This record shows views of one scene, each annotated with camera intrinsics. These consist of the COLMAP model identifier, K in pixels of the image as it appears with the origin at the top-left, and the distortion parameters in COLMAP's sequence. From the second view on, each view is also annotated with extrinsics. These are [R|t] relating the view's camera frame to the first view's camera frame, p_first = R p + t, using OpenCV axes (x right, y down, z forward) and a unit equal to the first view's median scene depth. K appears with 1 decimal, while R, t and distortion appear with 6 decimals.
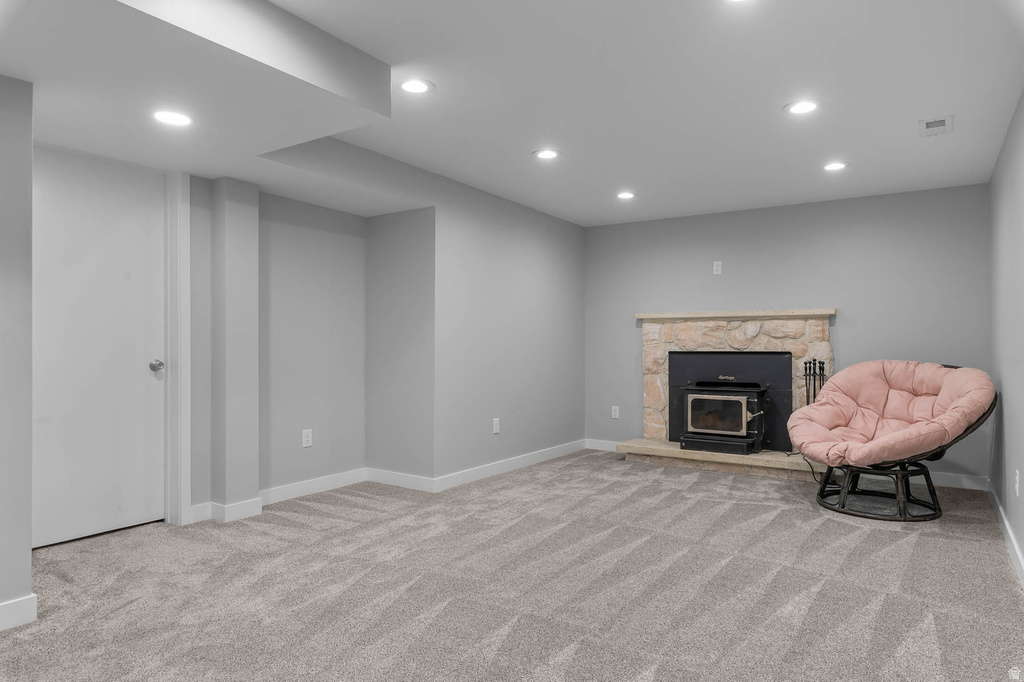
lens RADIAL K [[621.9, 0, 512.0], [0, 621.9, 341.0], [0, 0, 1]] dist [-0.003100, -0.000903]
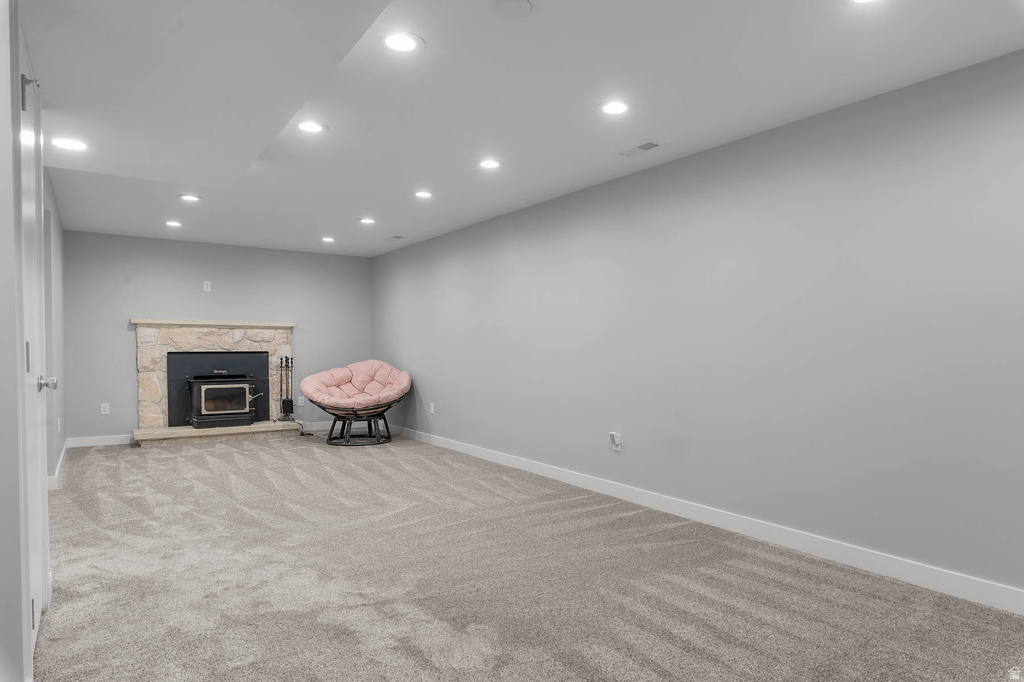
lens RADIAL K [[621.9, 0, 512.0], [0, 621.9, 341.0], [0, 0, 1]] dist [-0.003100, -0.000903]
pose [[0.402888, 0.007140, 0.915221, -0.623501], [-0.009046, 0.999952, -0.003819, -0.006209], [-0.915205, -0.006741, 0.402933, -0.094598]]
